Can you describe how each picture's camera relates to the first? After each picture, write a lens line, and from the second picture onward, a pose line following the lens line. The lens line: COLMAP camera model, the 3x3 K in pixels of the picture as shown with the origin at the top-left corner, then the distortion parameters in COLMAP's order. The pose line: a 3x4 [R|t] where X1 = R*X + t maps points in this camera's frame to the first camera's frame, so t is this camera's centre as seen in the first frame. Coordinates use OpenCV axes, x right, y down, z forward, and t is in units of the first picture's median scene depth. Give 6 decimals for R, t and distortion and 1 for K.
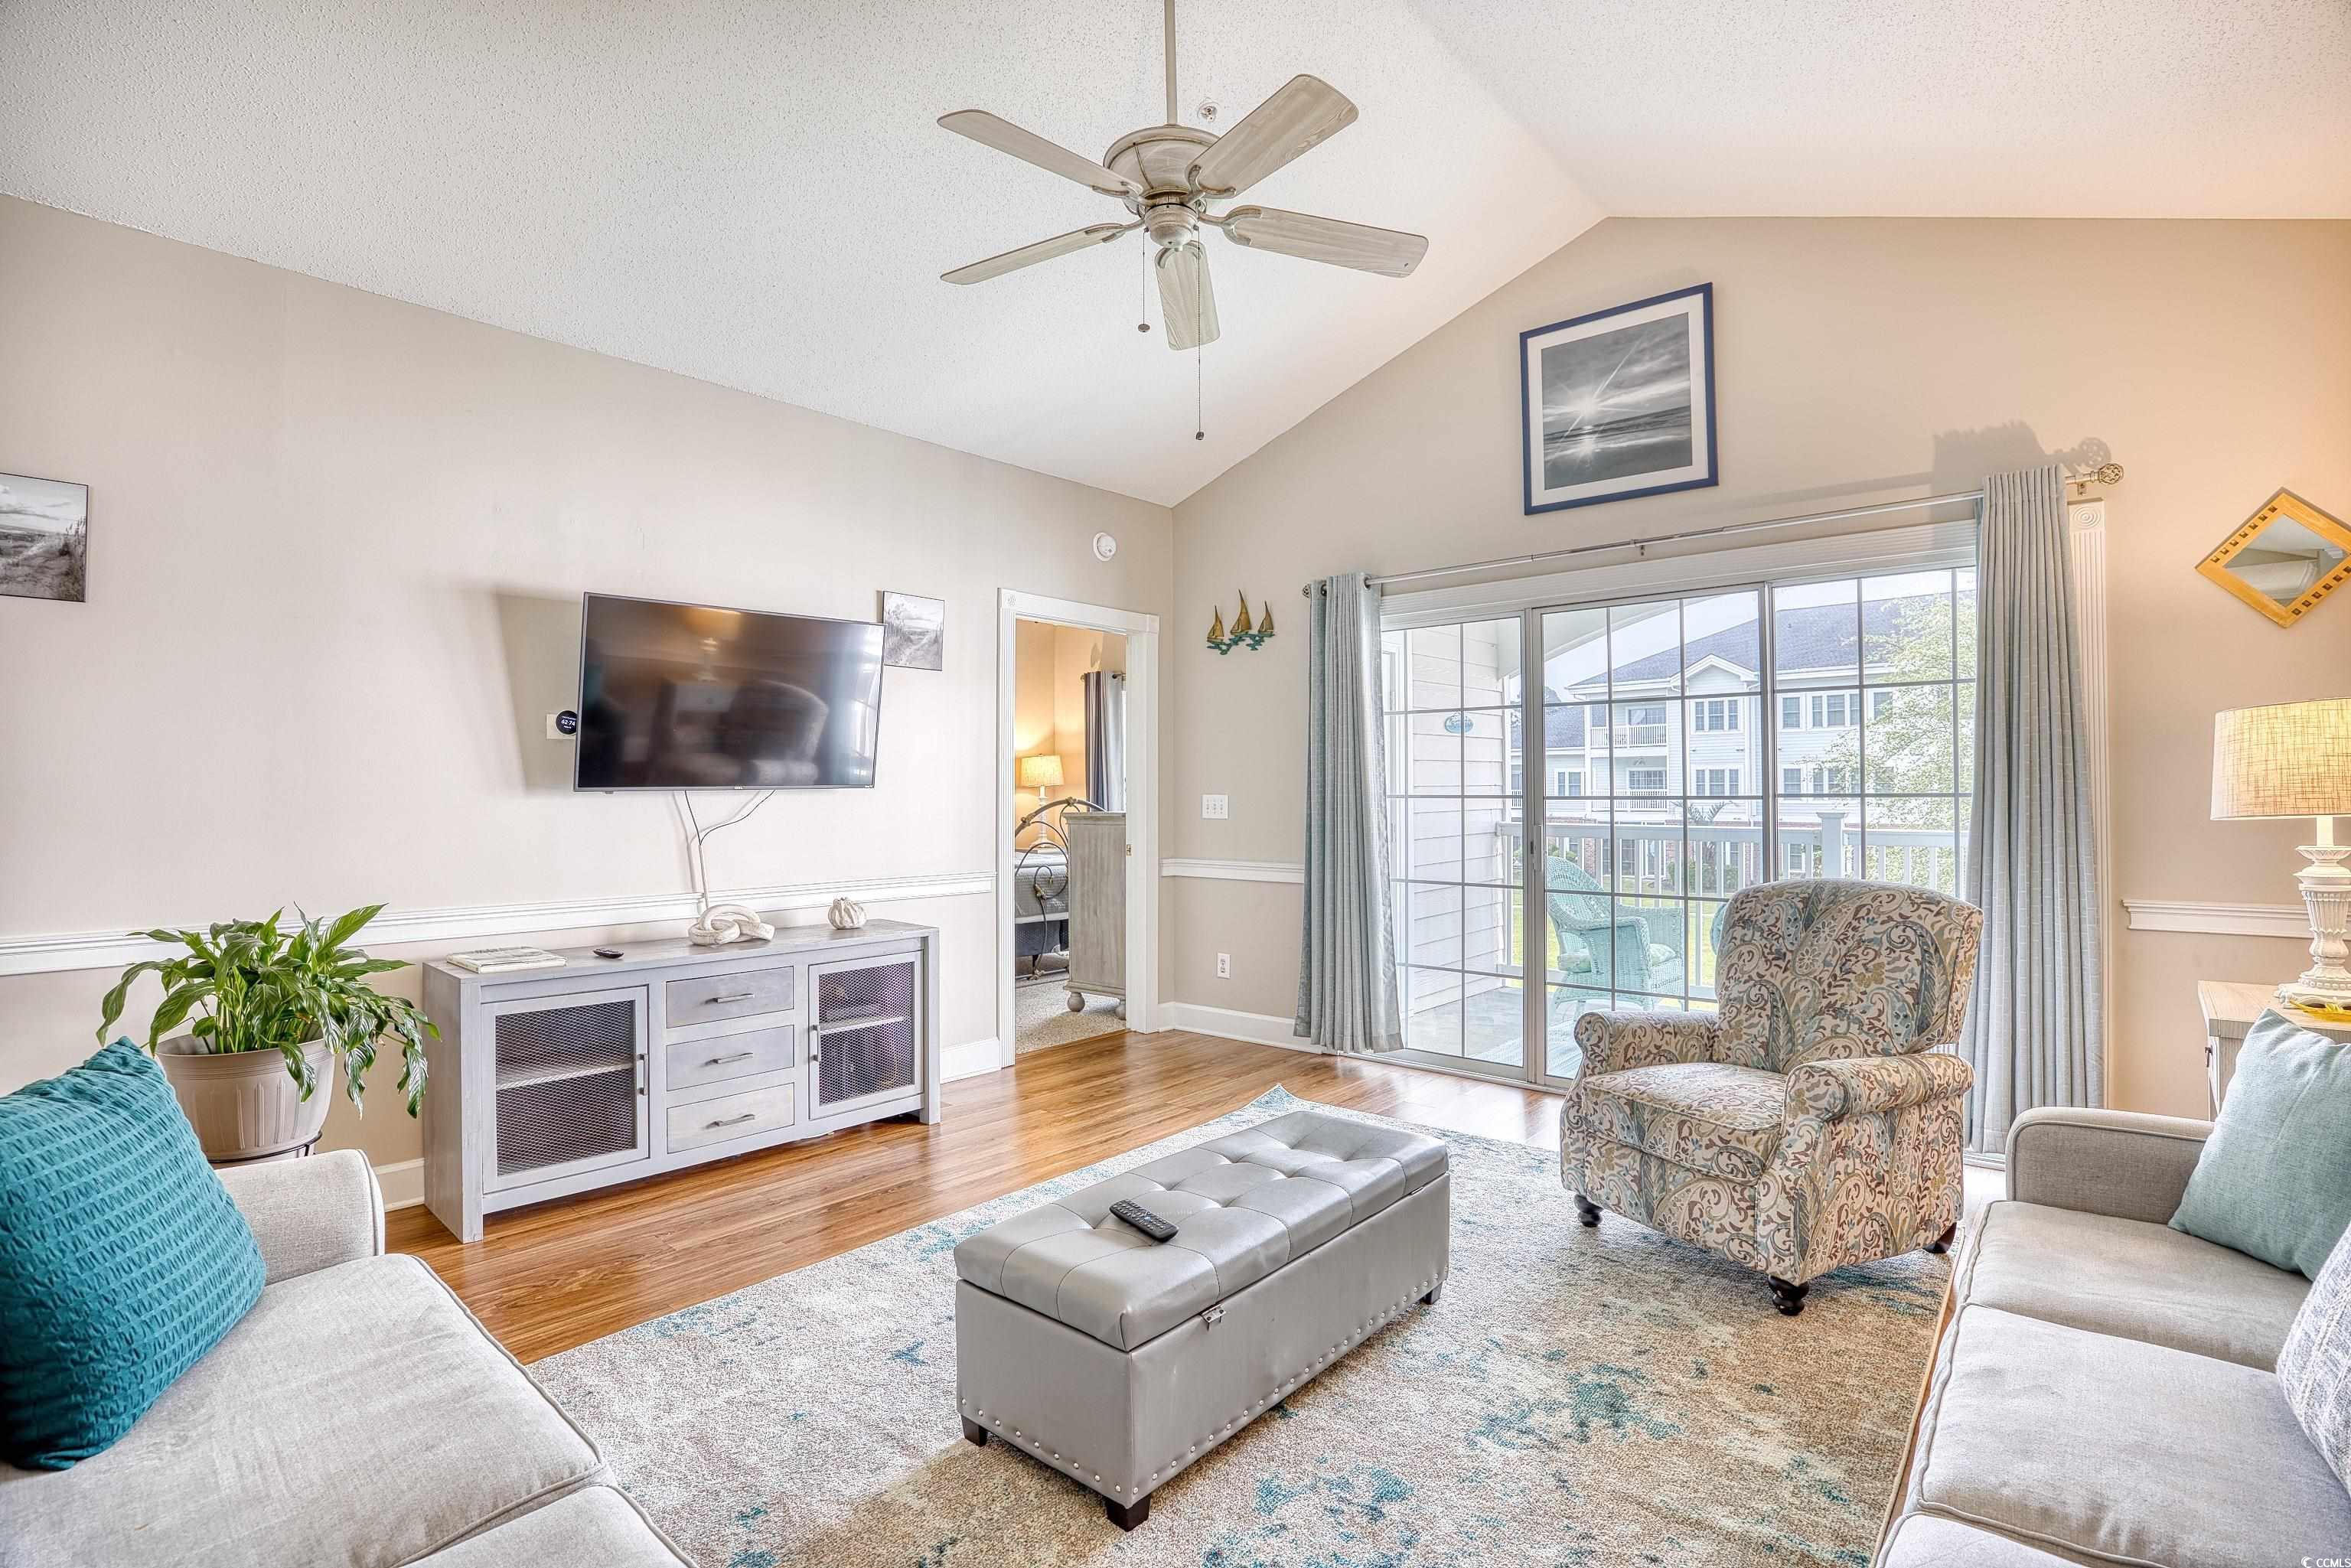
lens RADIAL K [[1126.0, 0, 1168.8], [0, 1126.0, 780.5], [0, 0, 1]] dist [-0.060103, 0.016741]
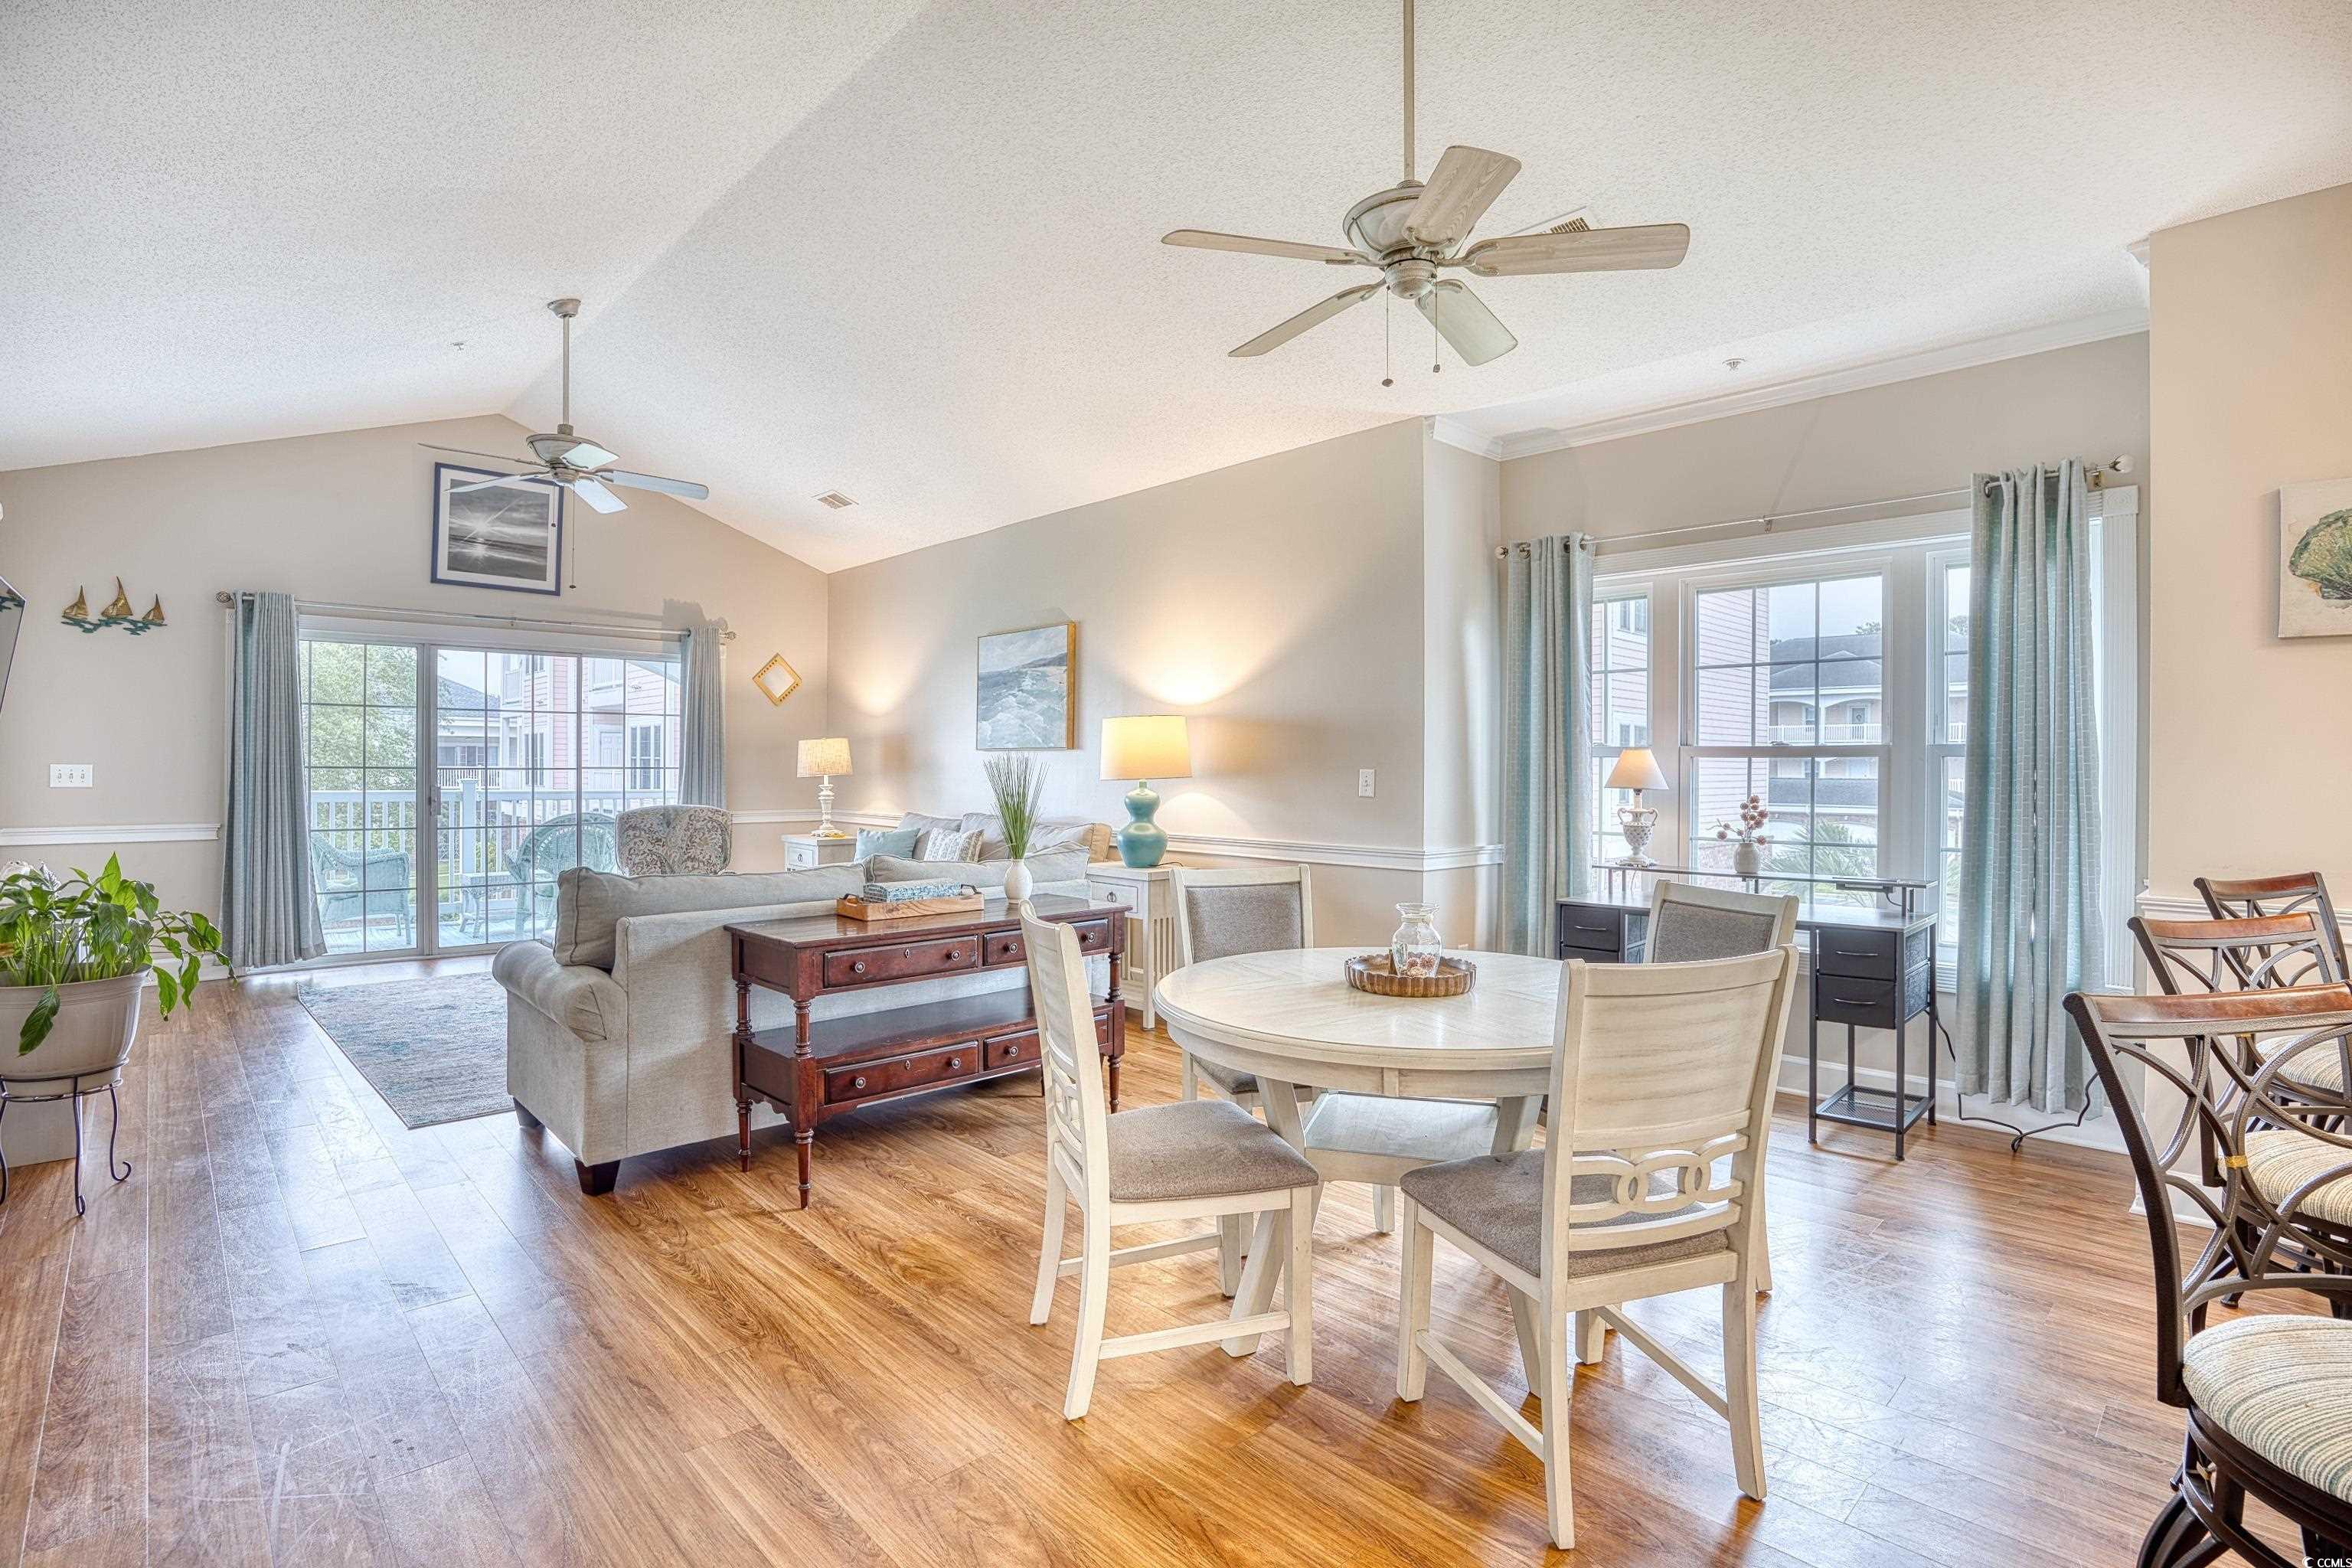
lens RADIAL K [[1126.6, 0, 1173.7], [0, 1126.6, 770.6], [0, 0, 1]] dist [-0.060103, 0.016741]
pose [[0.092971, 0.002780, 0.995665, -1.200794], [-0.019638, 0.999807, -0.000958, -0.001071], [-0.995475, -0.019464, 0.093008, -0.167724]]
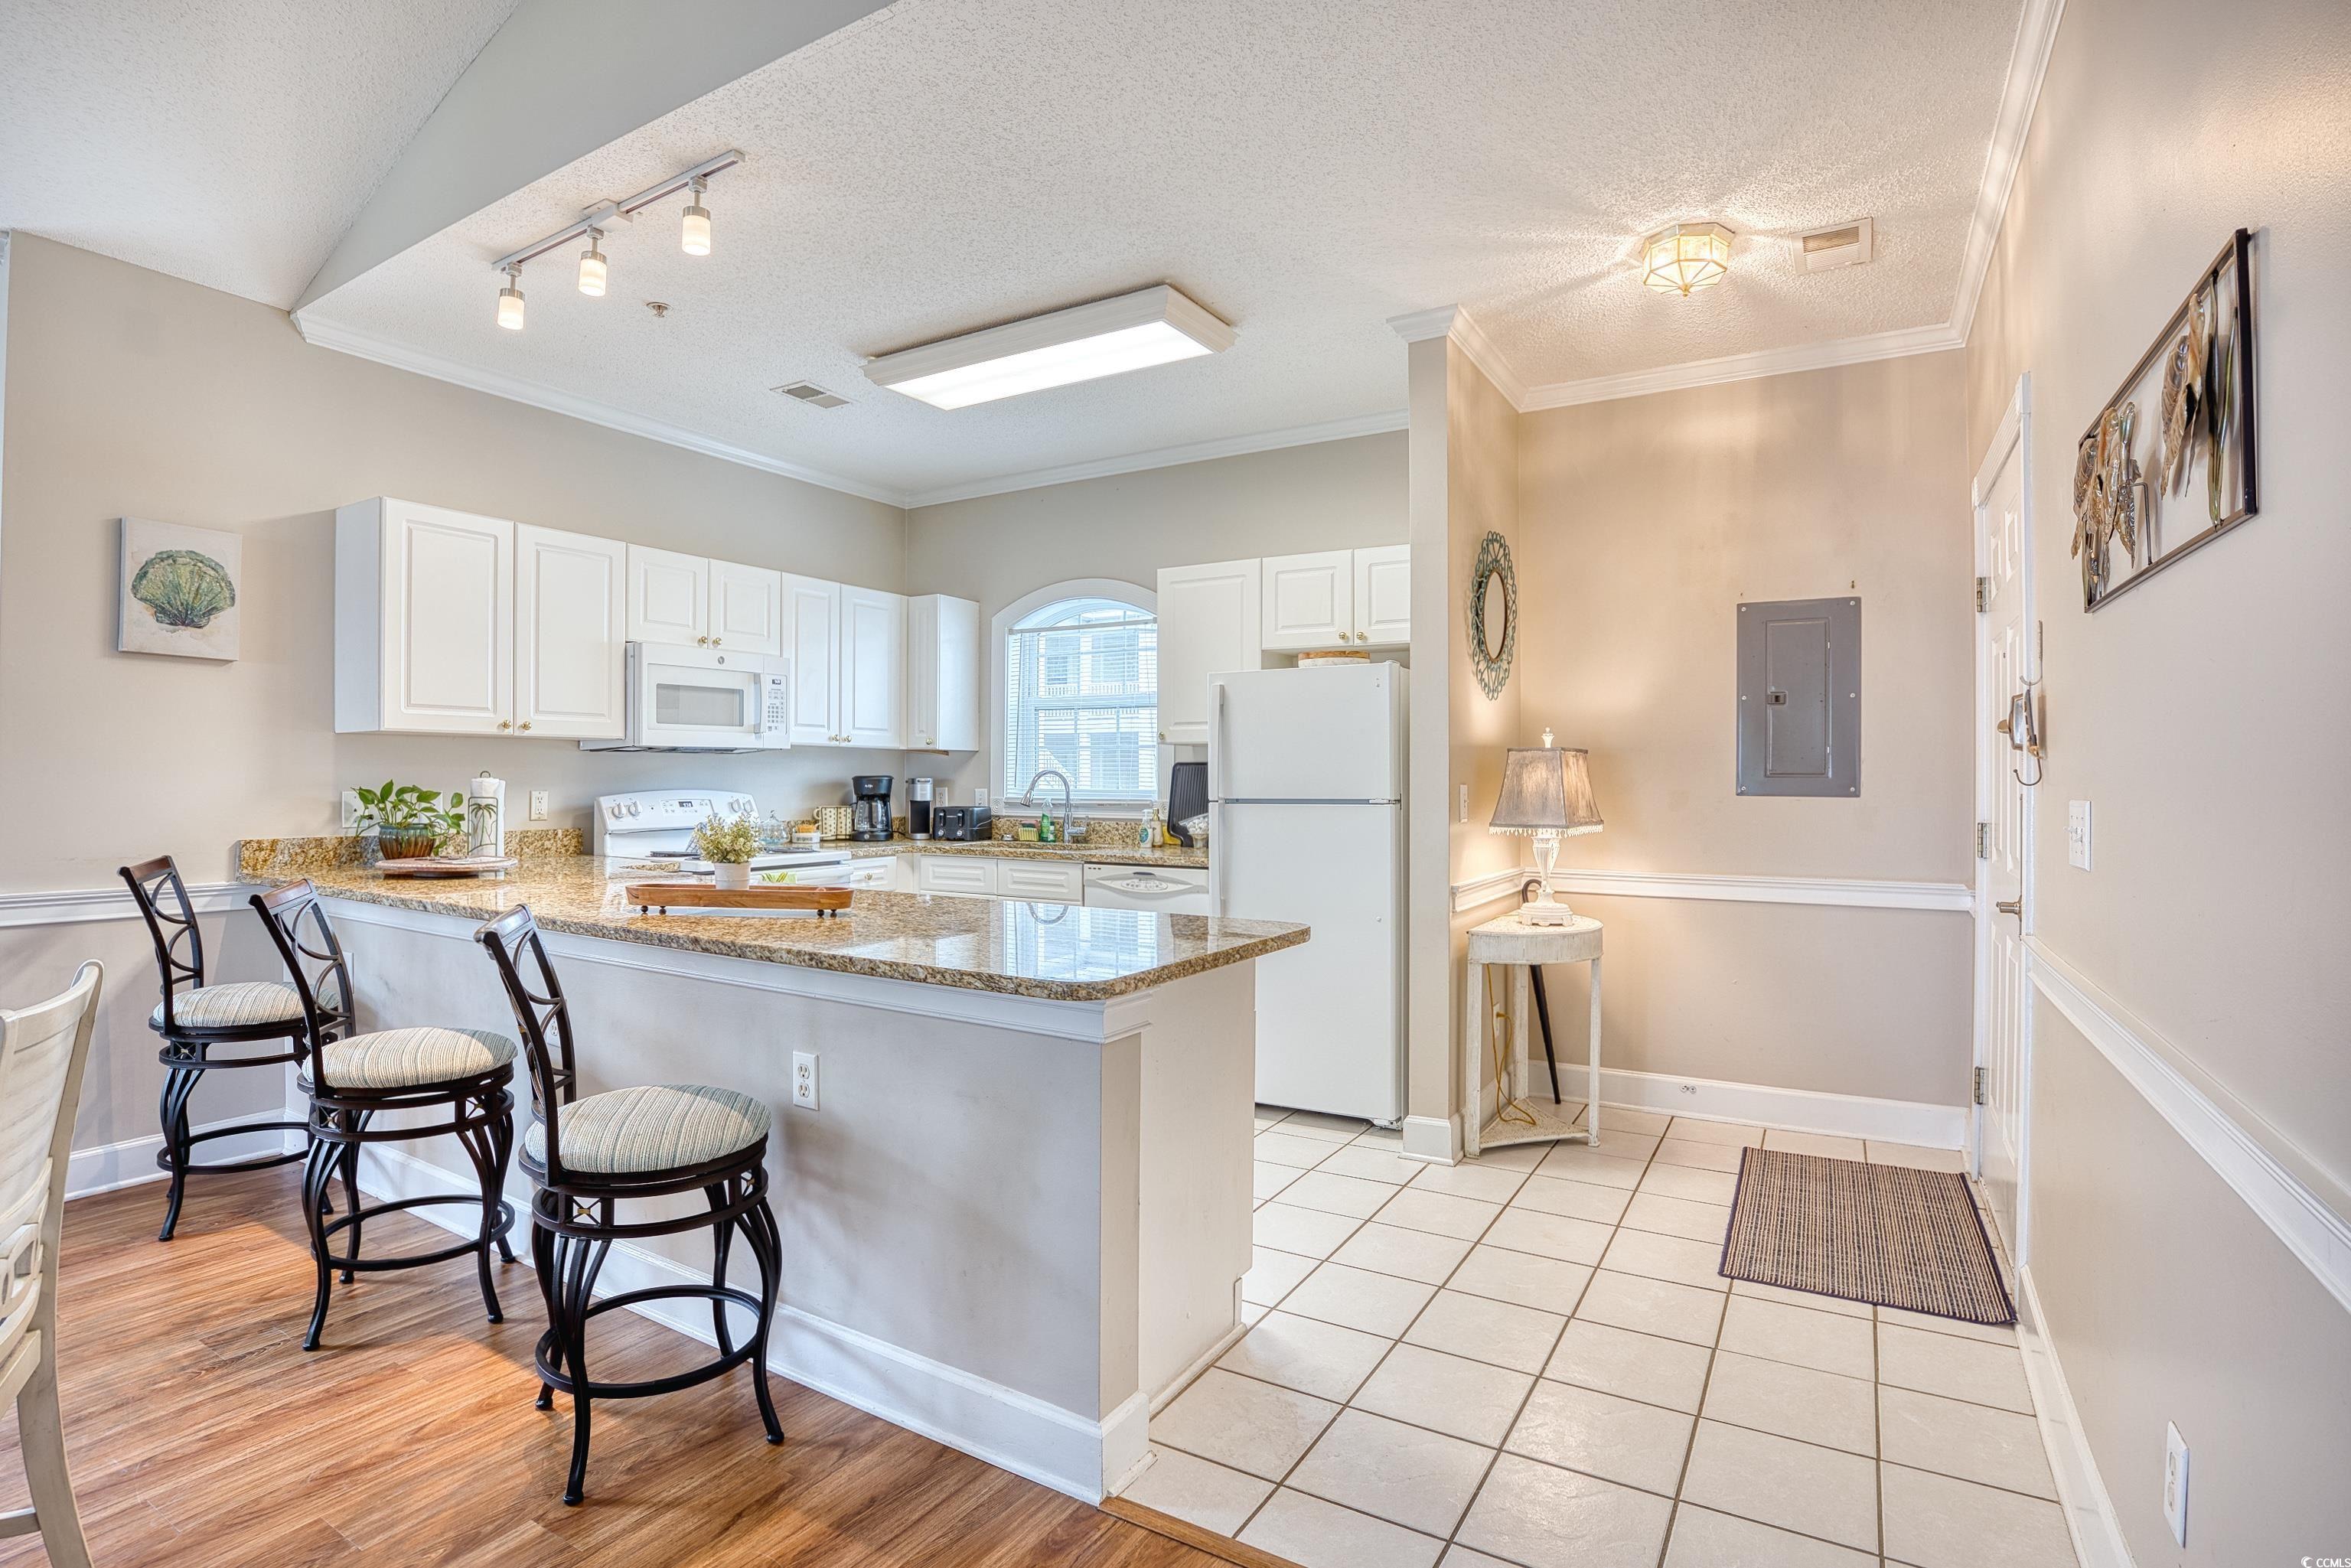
lens RADIAL K [[1126.0, 0, 1168.4], [0, 1126.0, 773.7], [0, 0, 1]] dist [-0.060103, 0.016741]
pose [[-0.985508, -0.000512, -0.169629, -1.071450], [0.002494, 0.999844, -0.017508, 0.003562], [0.169611, -0.017677, -0.985353, 0.070249]]
